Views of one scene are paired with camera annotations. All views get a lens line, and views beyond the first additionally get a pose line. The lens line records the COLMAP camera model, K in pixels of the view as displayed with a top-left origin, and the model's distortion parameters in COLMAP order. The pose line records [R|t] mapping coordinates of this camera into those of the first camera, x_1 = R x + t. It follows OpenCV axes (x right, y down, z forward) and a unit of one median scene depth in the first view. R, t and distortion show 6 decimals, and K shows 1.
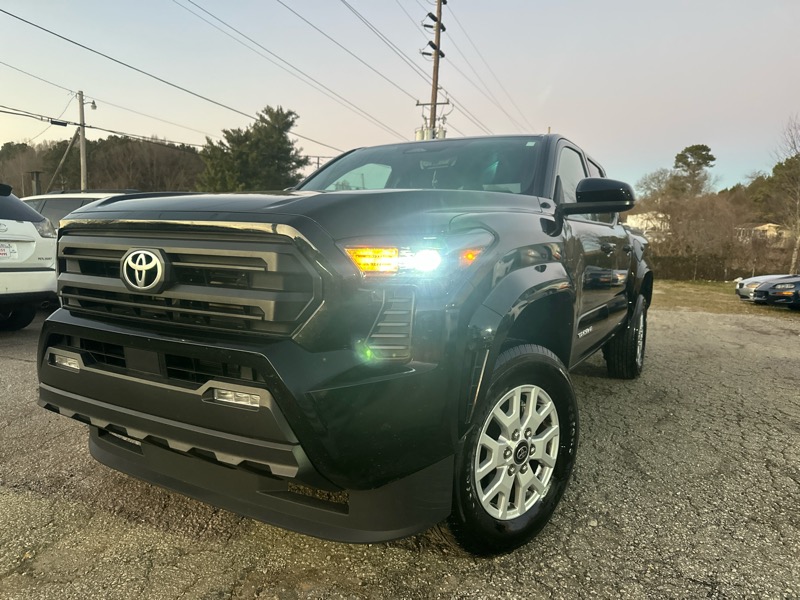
lens RADIAL K [[562.8, 0, 397.1], [0, 562.8, 309.6], [0, 0, 1]] dist [0.030092, -0.034794]
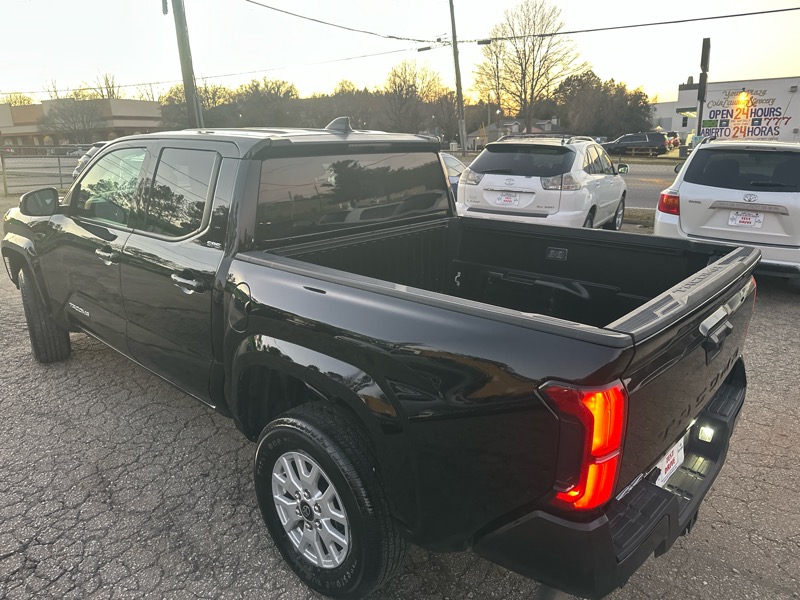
lens RADIAL K [[562.8, 0, 395.9], [0, 562.8, 294.4], [0, 0, 1]] dist [0.030092, -0.034794]
pose [[-0.227324, 0.243219, -0.942957, 0.146487], [-0.115605, 0.954721, 0.274123, -0.045432], [0.966933, 0.171325, -0.188914, 0.207009]]
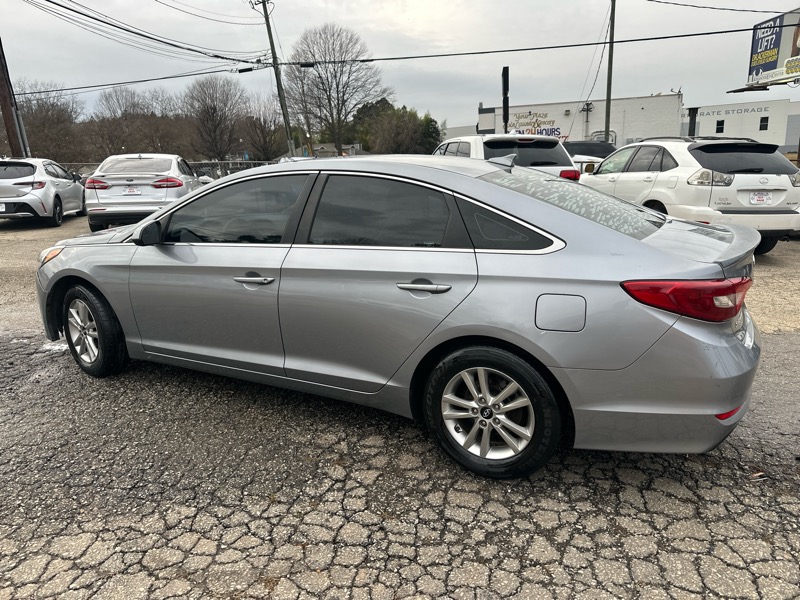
lens RADIAL K [[562.8, 0, 394.3], [0, 562.8, 300.9], [0, 0, 1]] dist [0.030092, -0.034794]
pose [[0.109860, 0.219378, -0.969435, 0.160932], [-0.091216, 0.973448, 0.209949, -0.024706], [0.989753, 0.065363, 0.126954, 0.131281]]
